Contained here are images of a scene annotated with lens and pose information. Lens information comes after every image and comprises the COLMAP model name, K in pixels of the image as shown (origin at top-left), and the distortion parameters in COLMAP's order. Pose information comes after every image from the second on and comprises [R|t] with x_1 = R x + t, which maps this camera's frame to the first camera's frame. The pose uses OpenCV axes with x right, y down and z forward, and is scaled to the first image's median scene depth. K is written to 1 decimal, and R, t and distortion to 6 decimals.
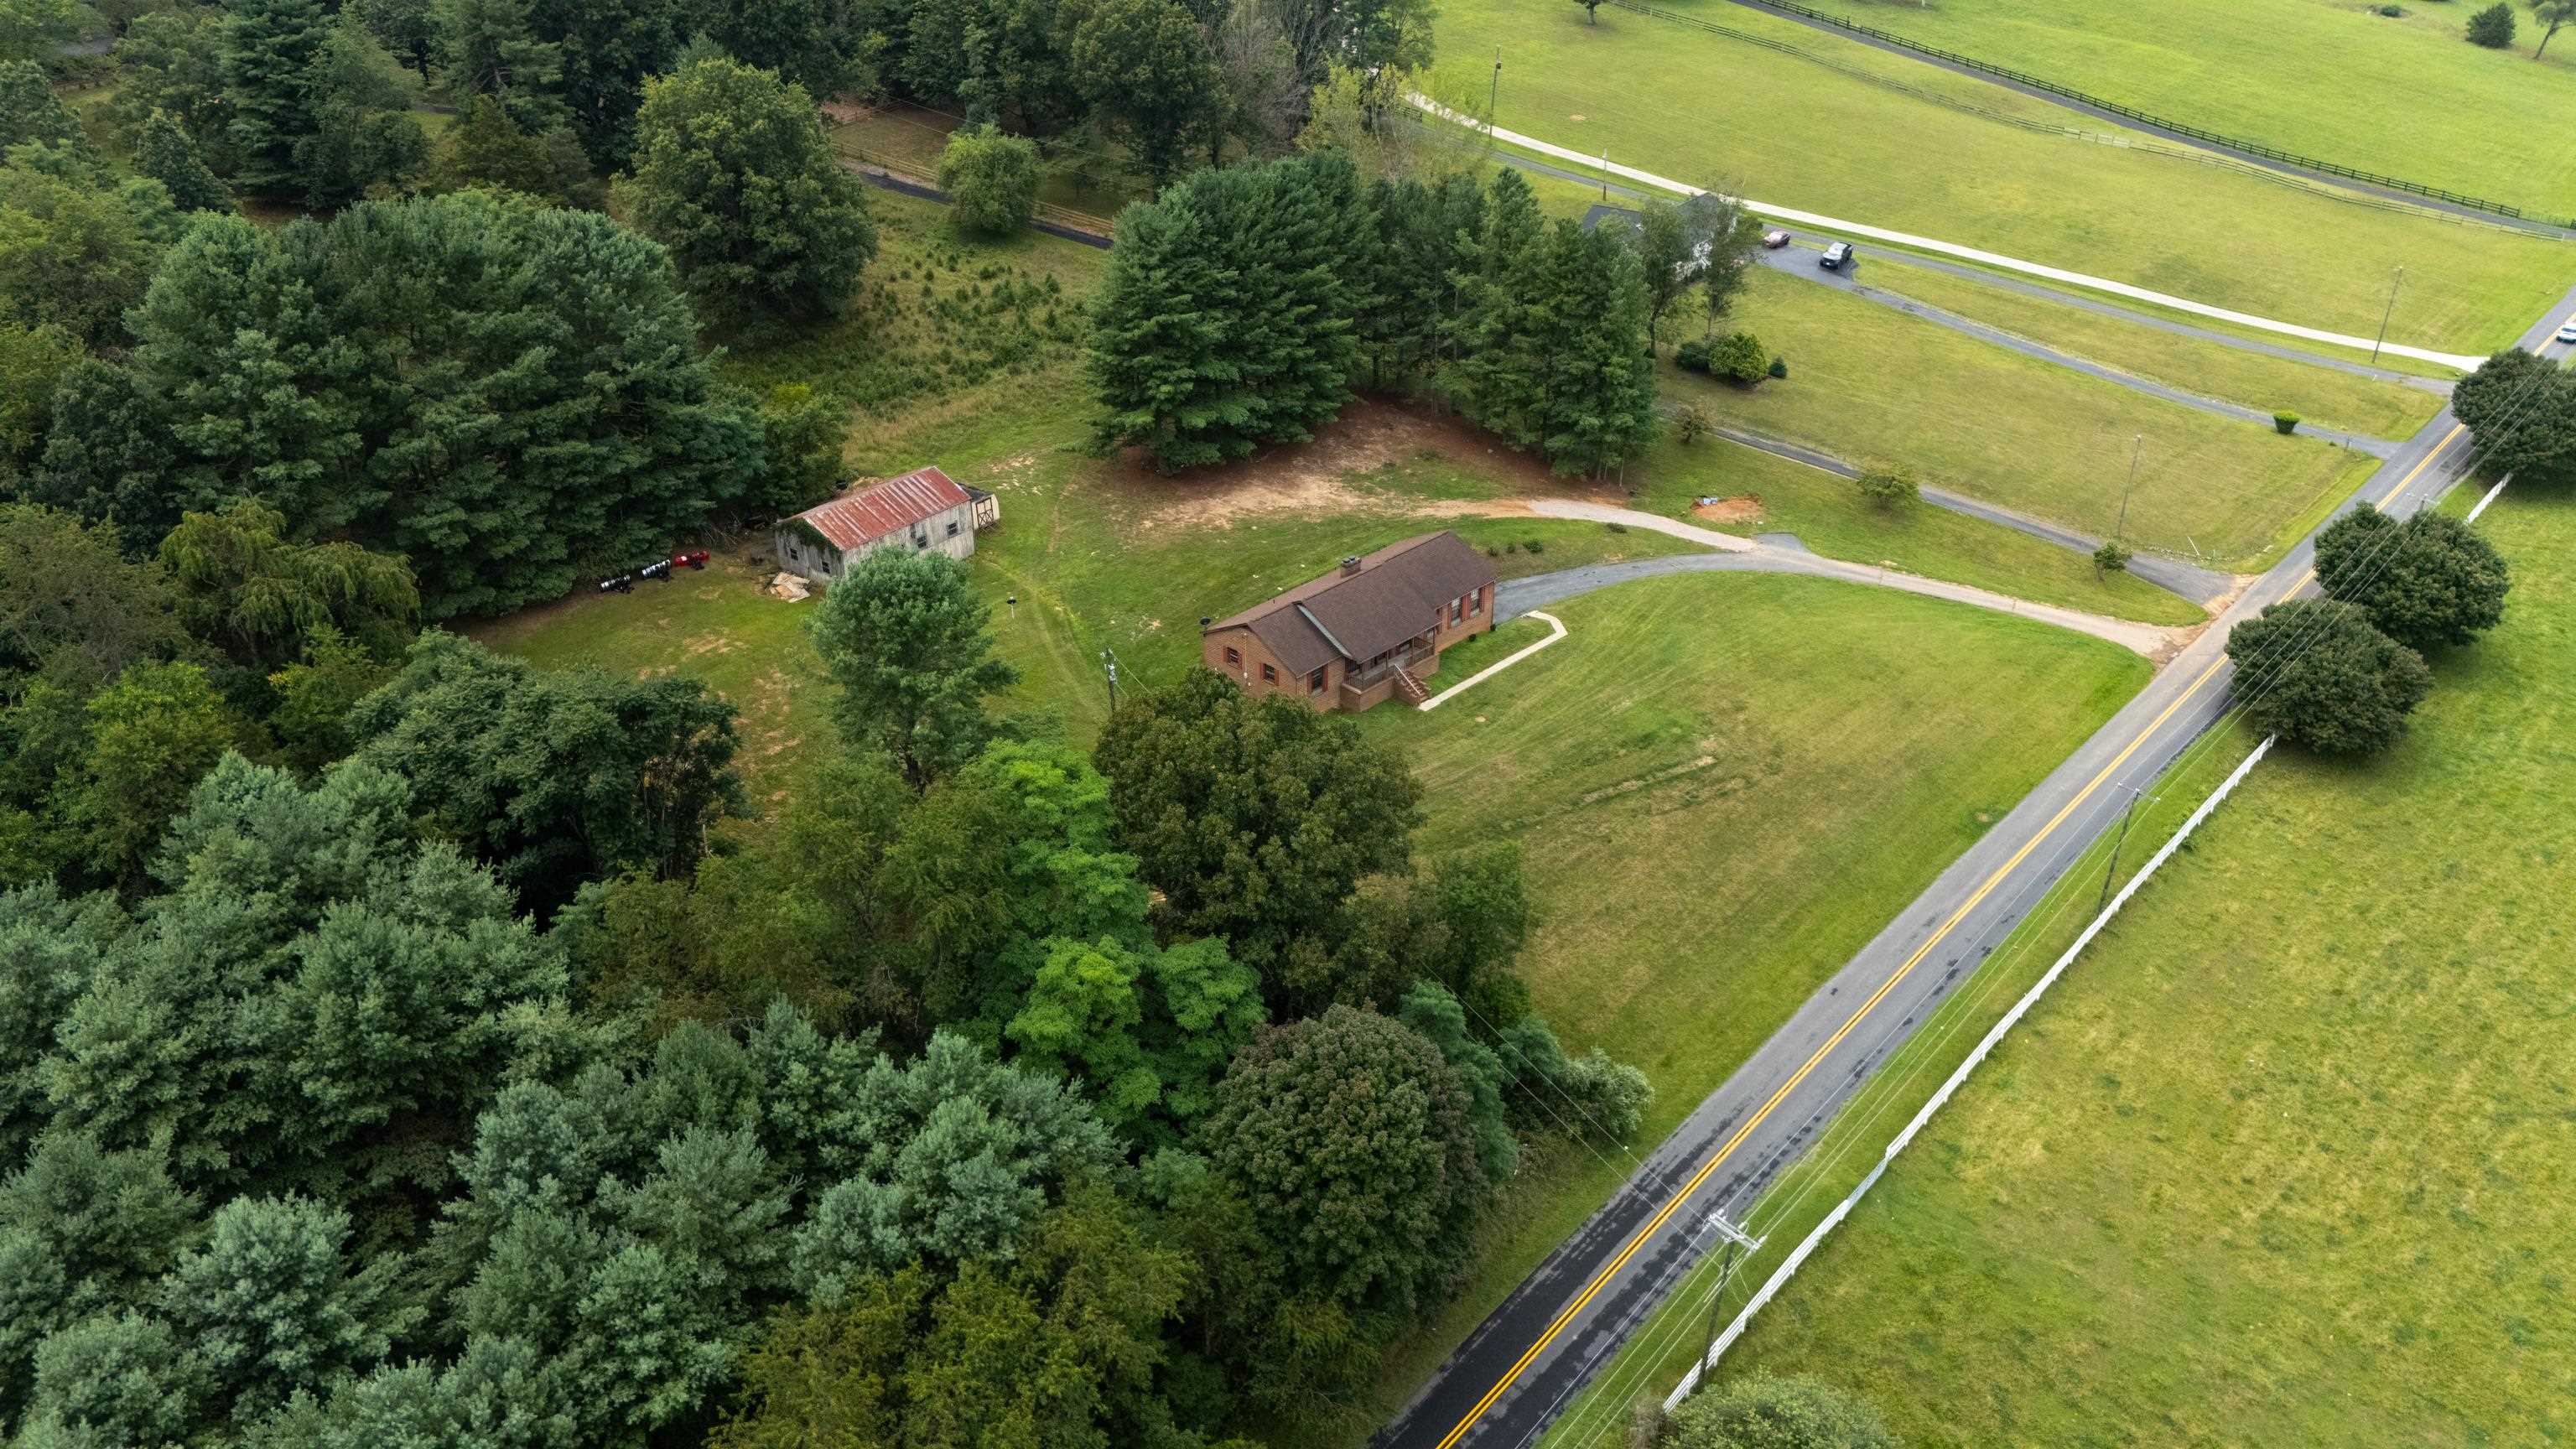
lens RADIAL K [[1901.8, 0, 1288.0], [0, 1901.8, 724.5], [0, 0, 1]] dist [0.069217, -0.075069]
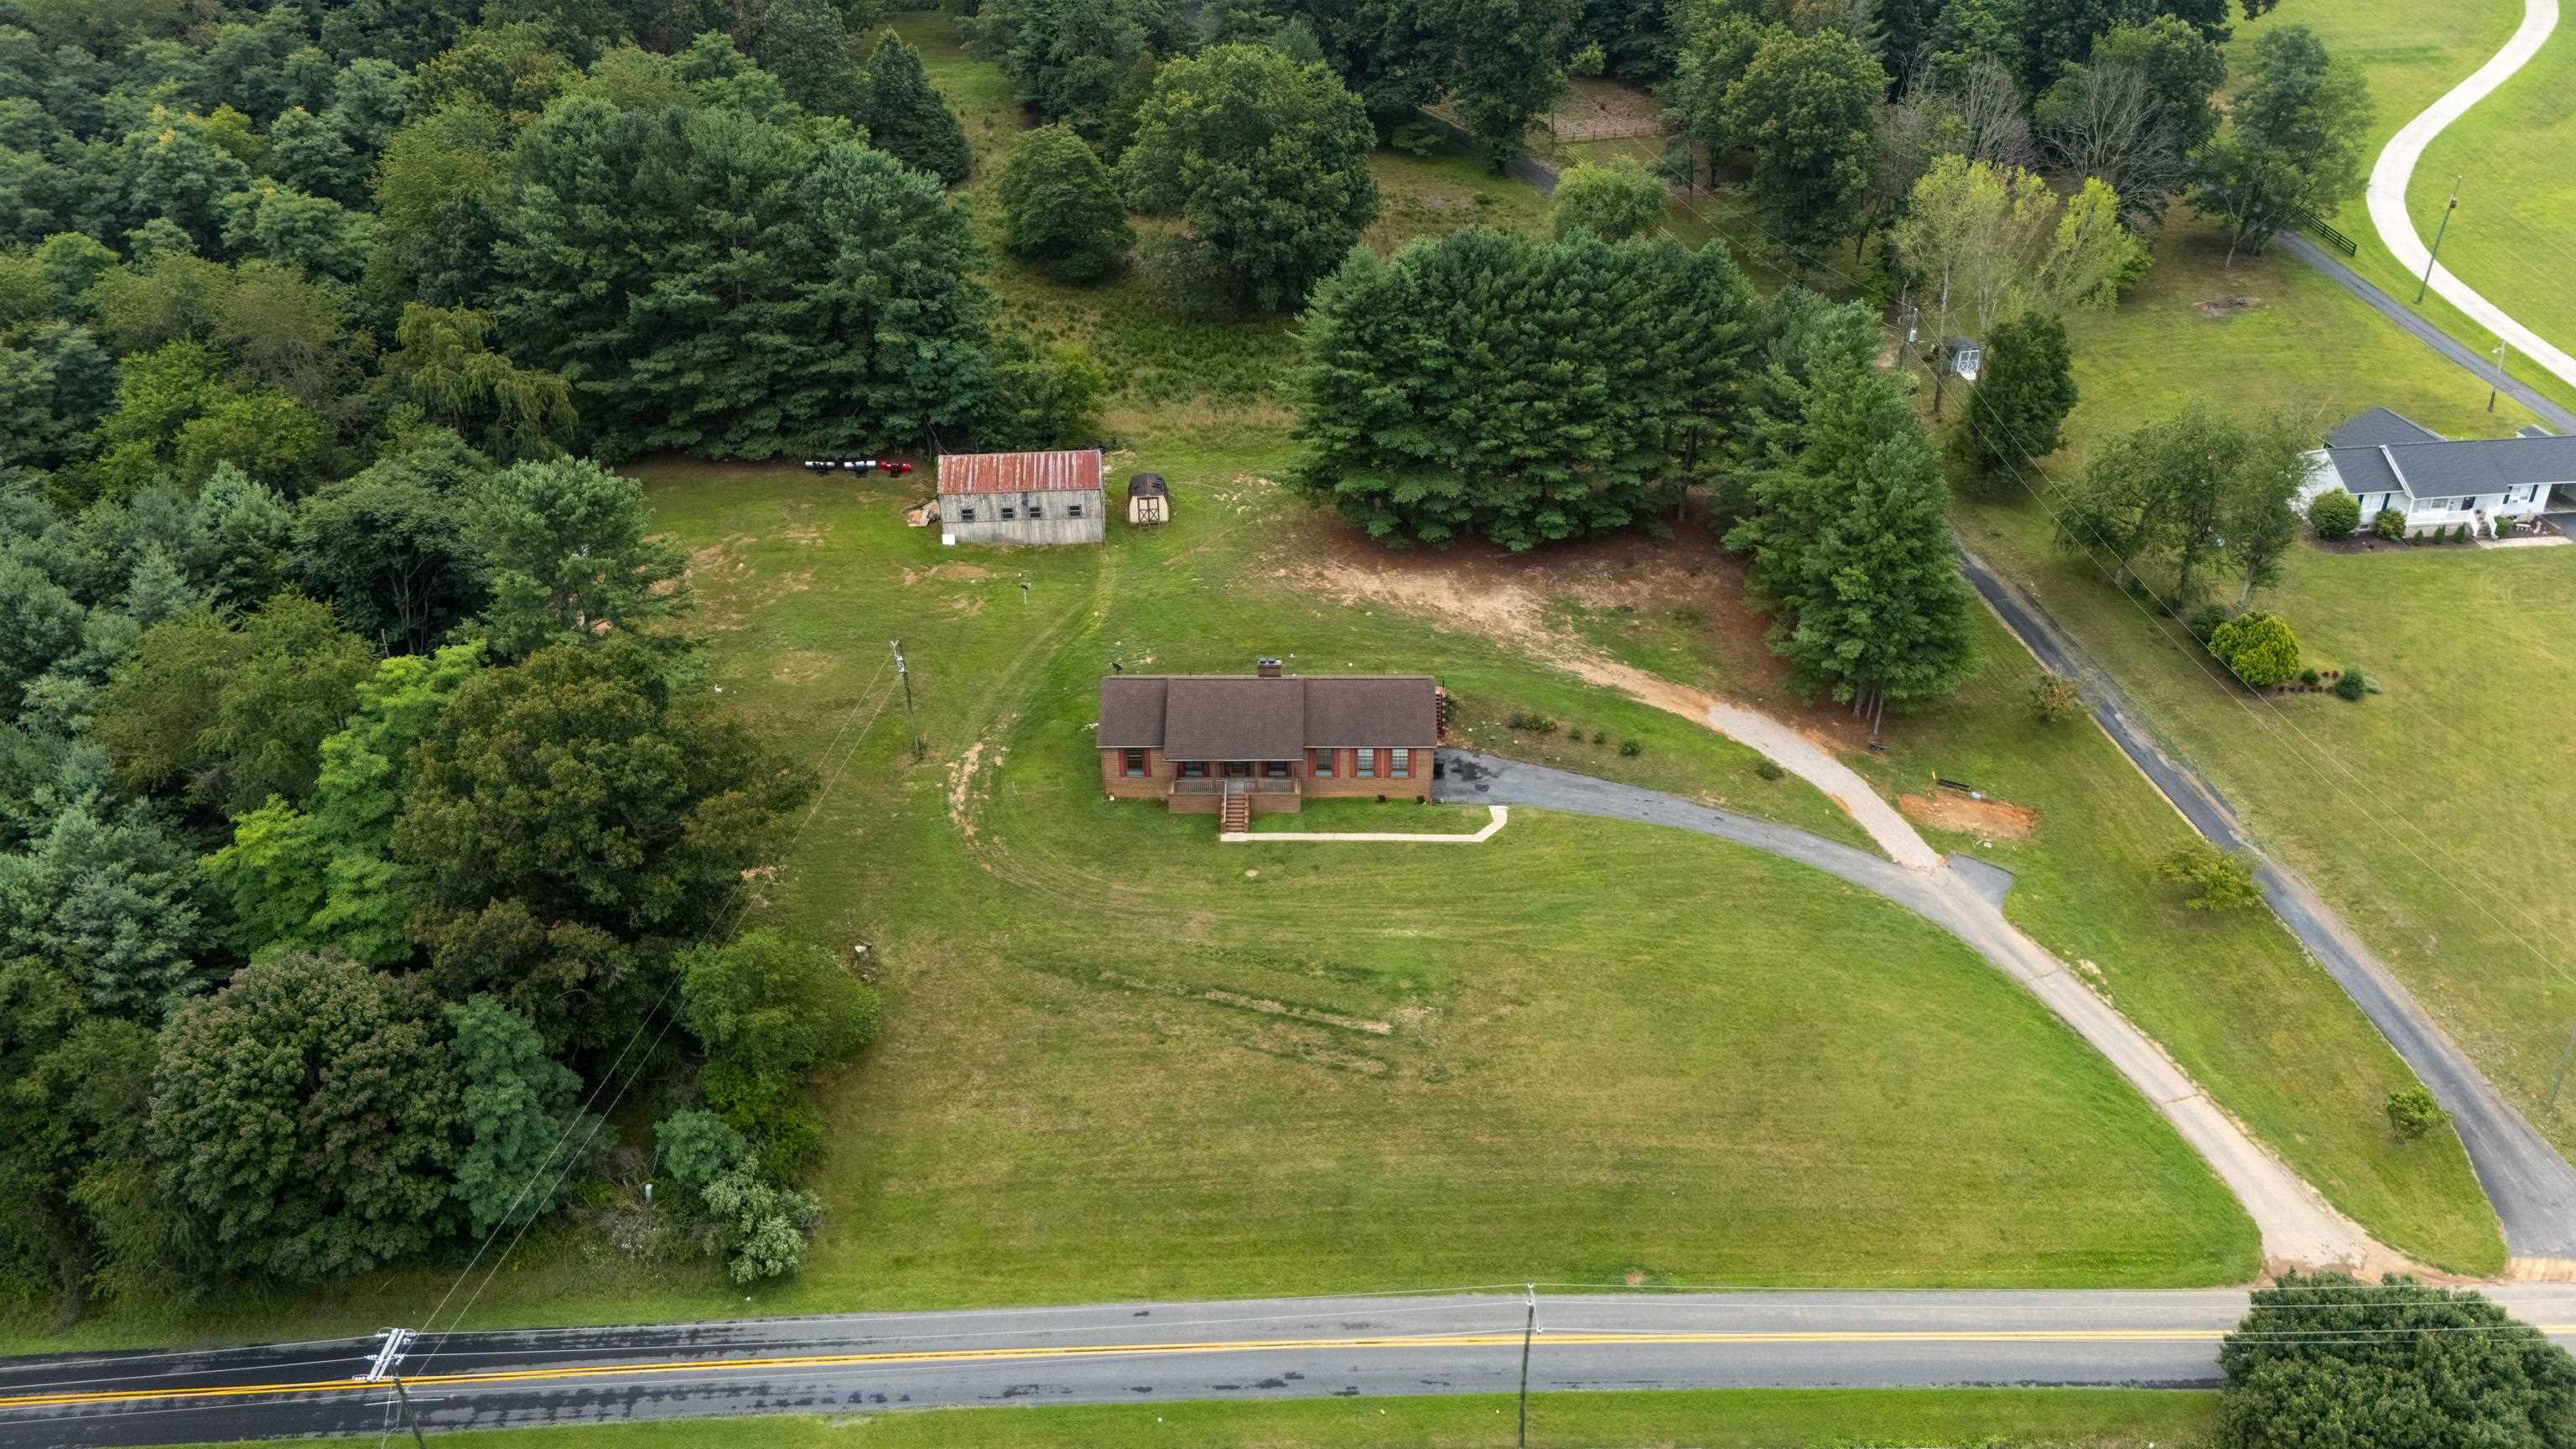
lens RADIAL K [[1901.8, 0, 1288.0], [0, 1901.8, 724.5], [0, 0, 1]] dist [0.069217, -0.075069]
pose [[0.678236, 0.358970, -0.641199, 0.596216], [-0.354505, 0.924148, 0.142394, -0.180795], [0.643678, 0.130732, 0.754047, 0.307371]]
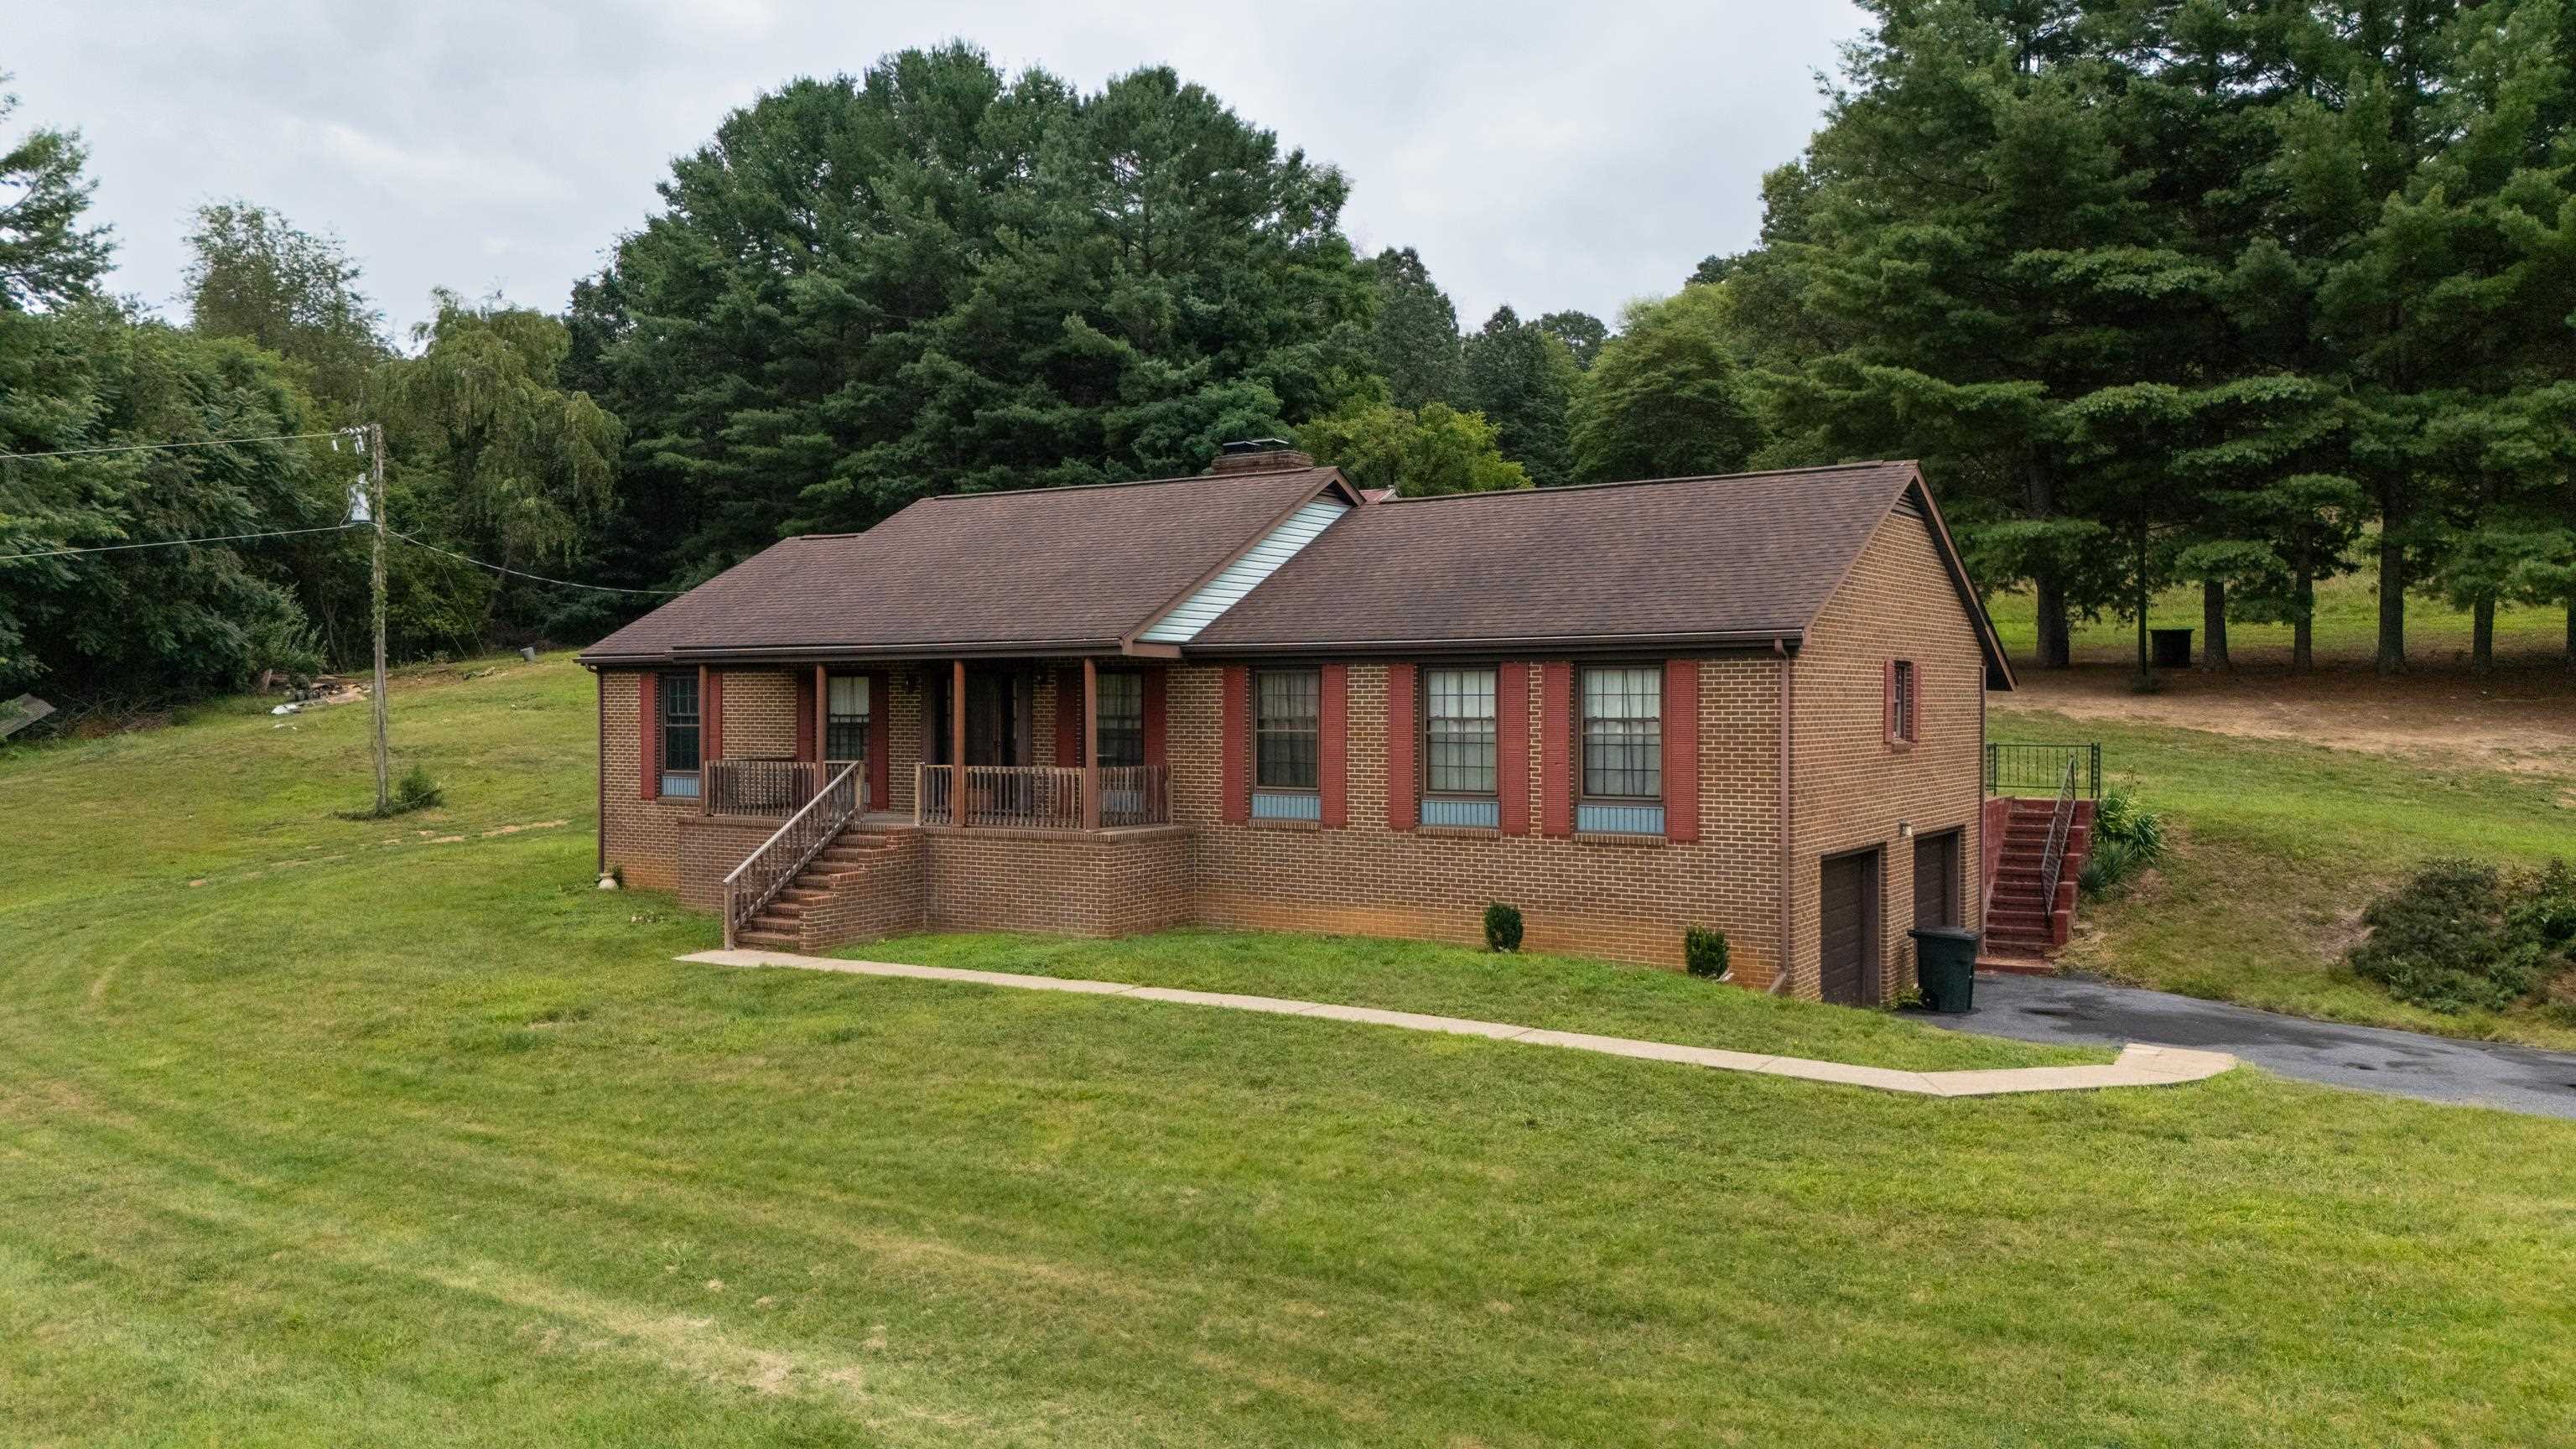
lens RADIAL K [[1901.8, 0, 1288.0], [0, 1901.8, 724.5], [0, 0, 1]] dist [0.069217, -0.075069]
pose [[0.199114, 0.022911, -0.979709, 0.248275], [-0.479684, 0.874052, -0.077050, -0.038744], [0.854551, 0.485292, 0.185026, 0.921582]]
